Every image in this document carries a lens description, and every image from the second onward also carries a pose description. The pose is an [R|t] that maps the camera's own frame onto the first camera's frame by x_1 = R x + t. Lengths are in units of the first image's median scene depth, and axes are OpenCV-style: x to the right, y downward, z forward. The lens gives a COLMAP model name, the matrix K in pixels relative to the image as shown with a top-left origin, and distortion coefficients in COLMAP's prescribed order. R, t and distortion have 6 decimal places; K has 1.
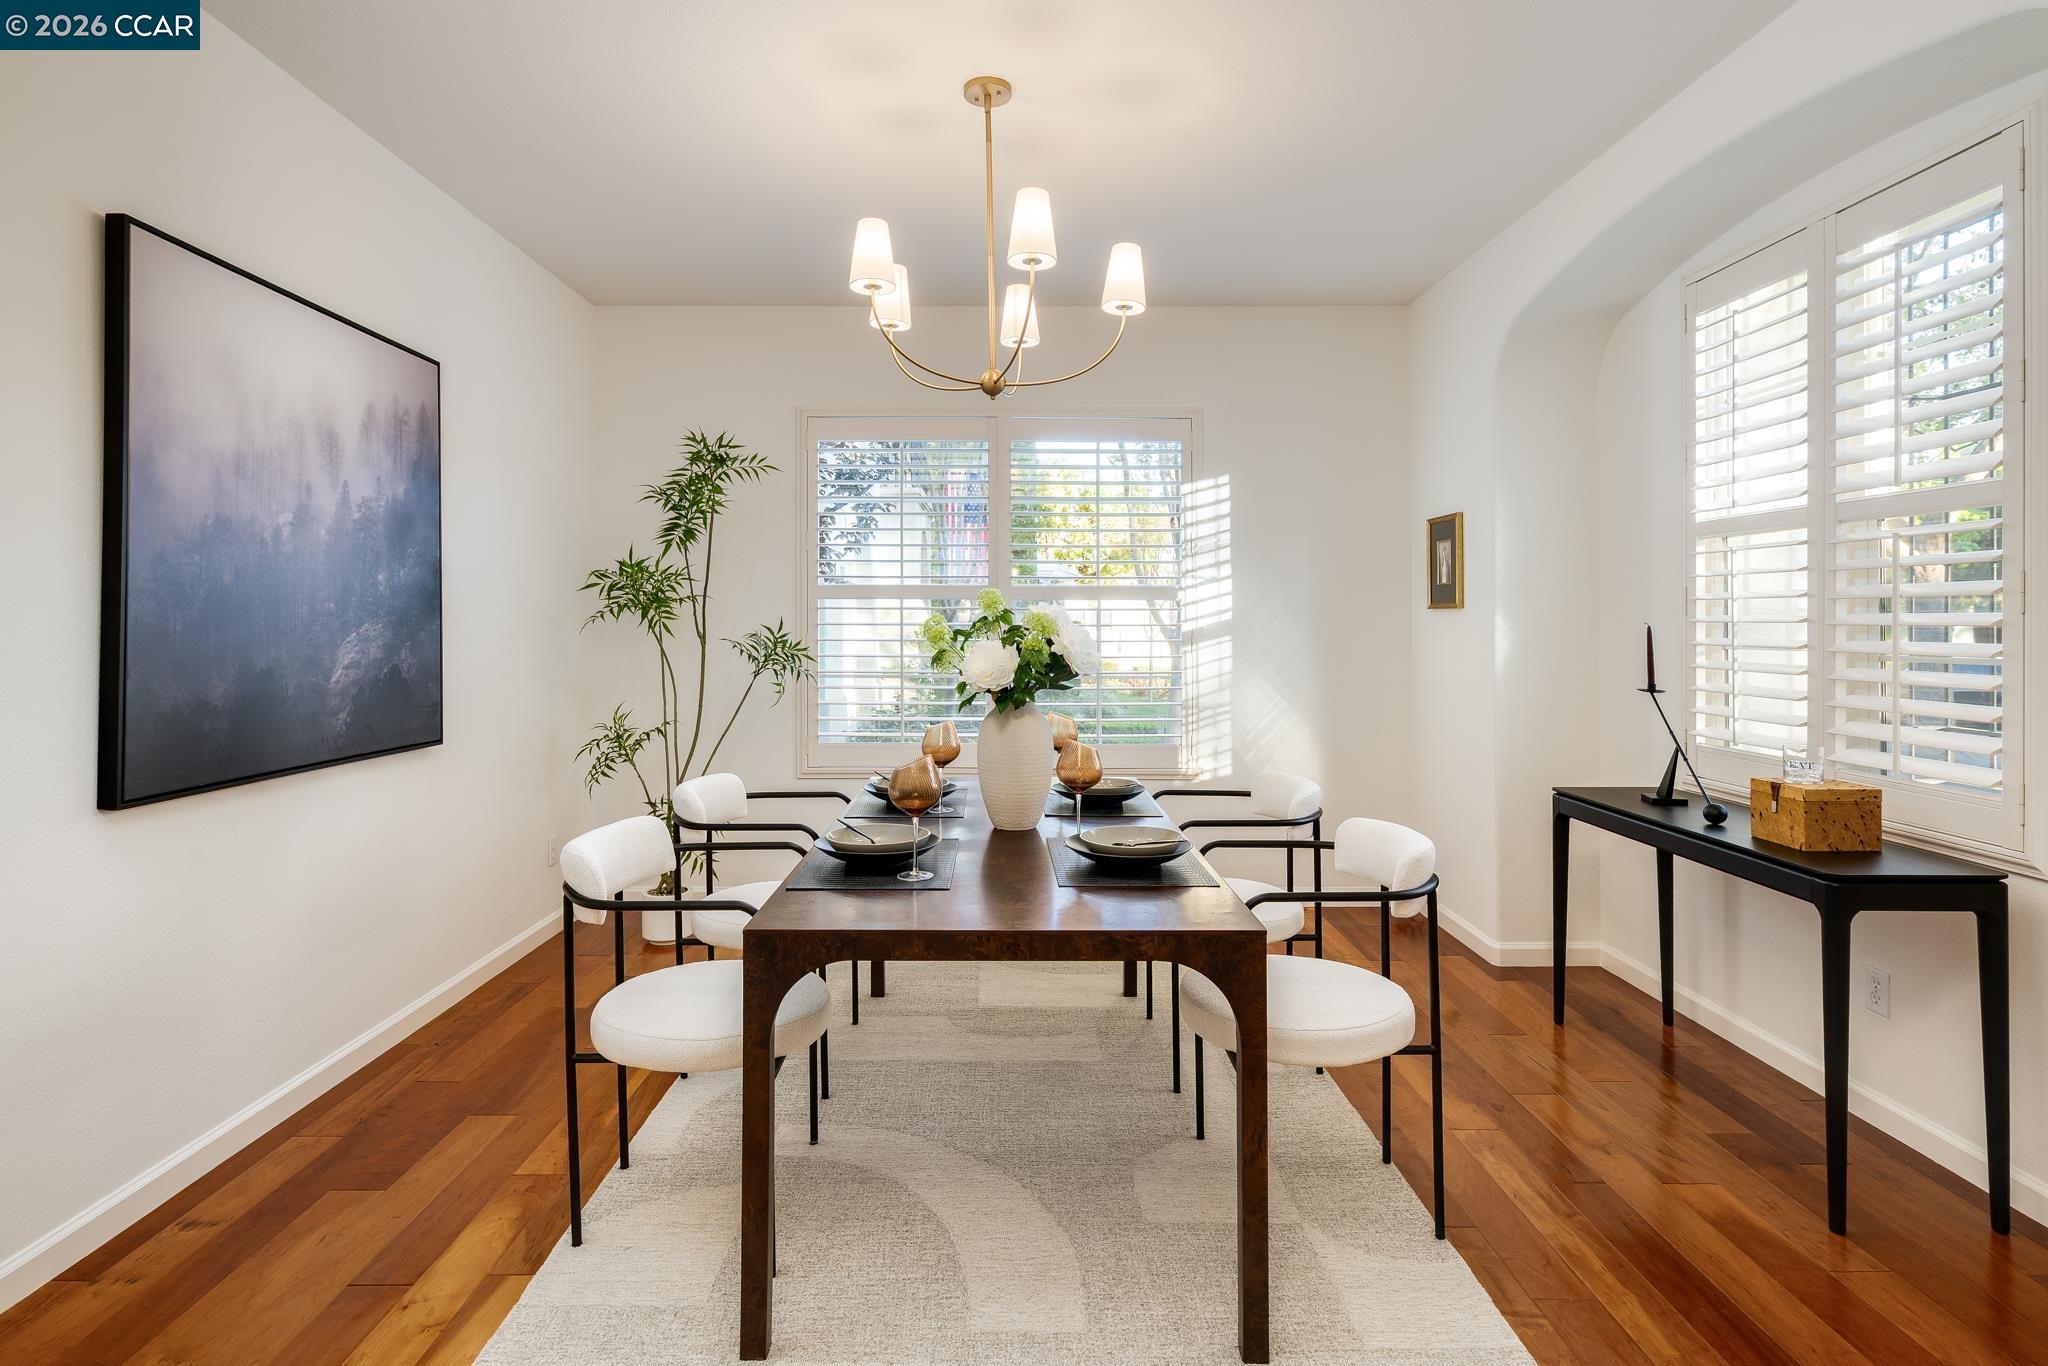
lens RADIAL K [[961.0, 0, 1028.8], [0, 961.0, 639.4], [0, 0, 1]] dist [0.001781, 0.000328]
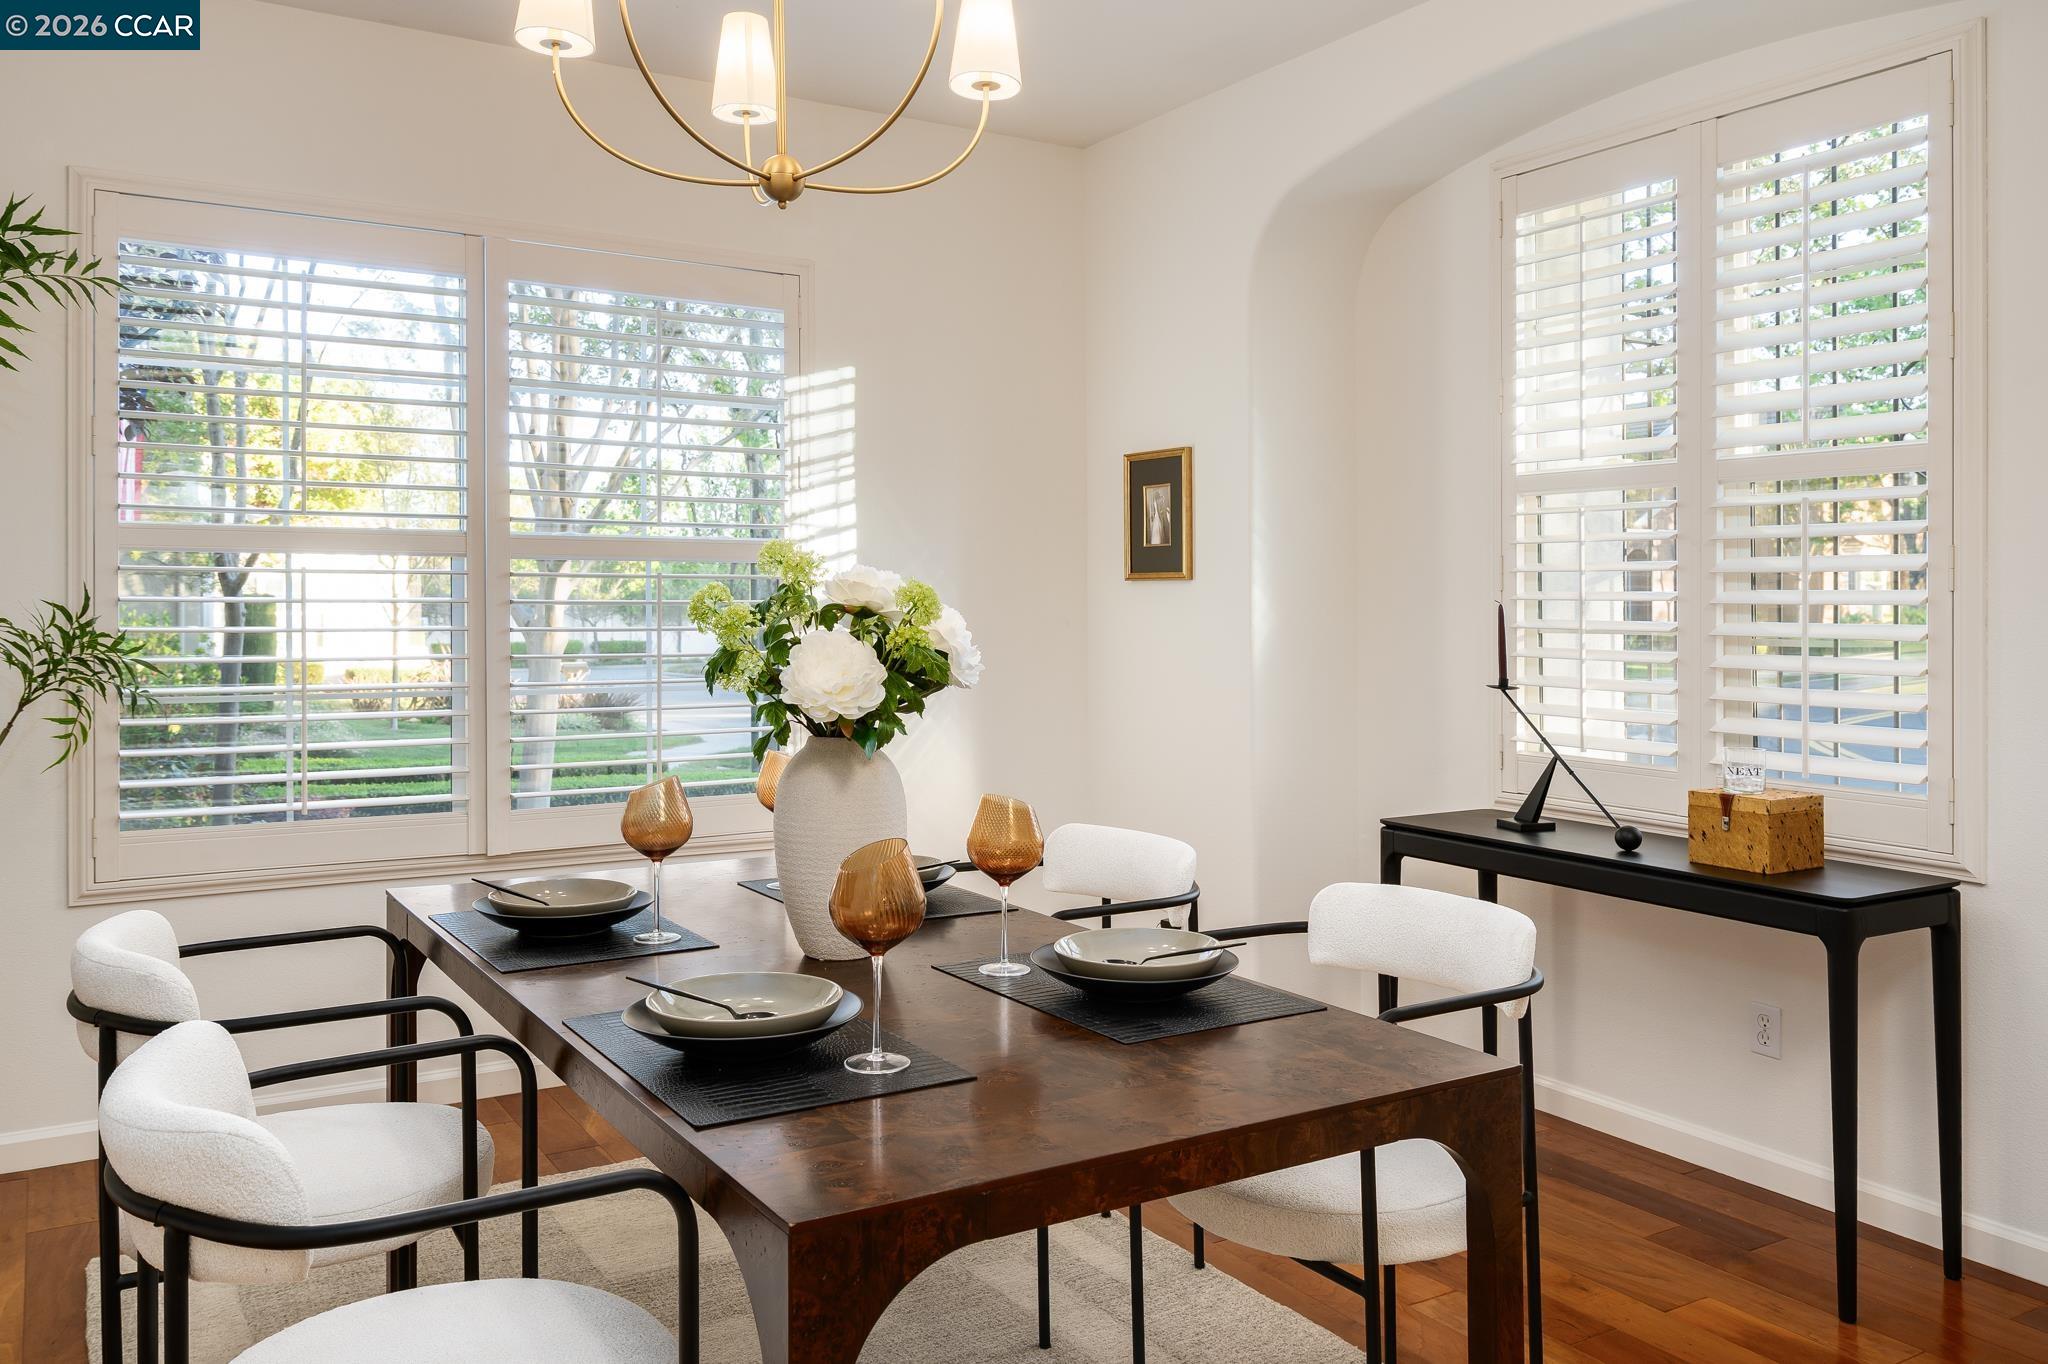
lens RADIAL K [[1471.0, 0, 1023.0], [0, 1471.0, 609.6], [0, 0, 1]] dist [0.004364, 0.004888]
pose [[0.875767, -0.001039, 0.482732, -0.293443], [0.005526, 0.999954, -0.007874, -0.002785], [-0.482702, 0.009563, 0.875733, 0.144361]]
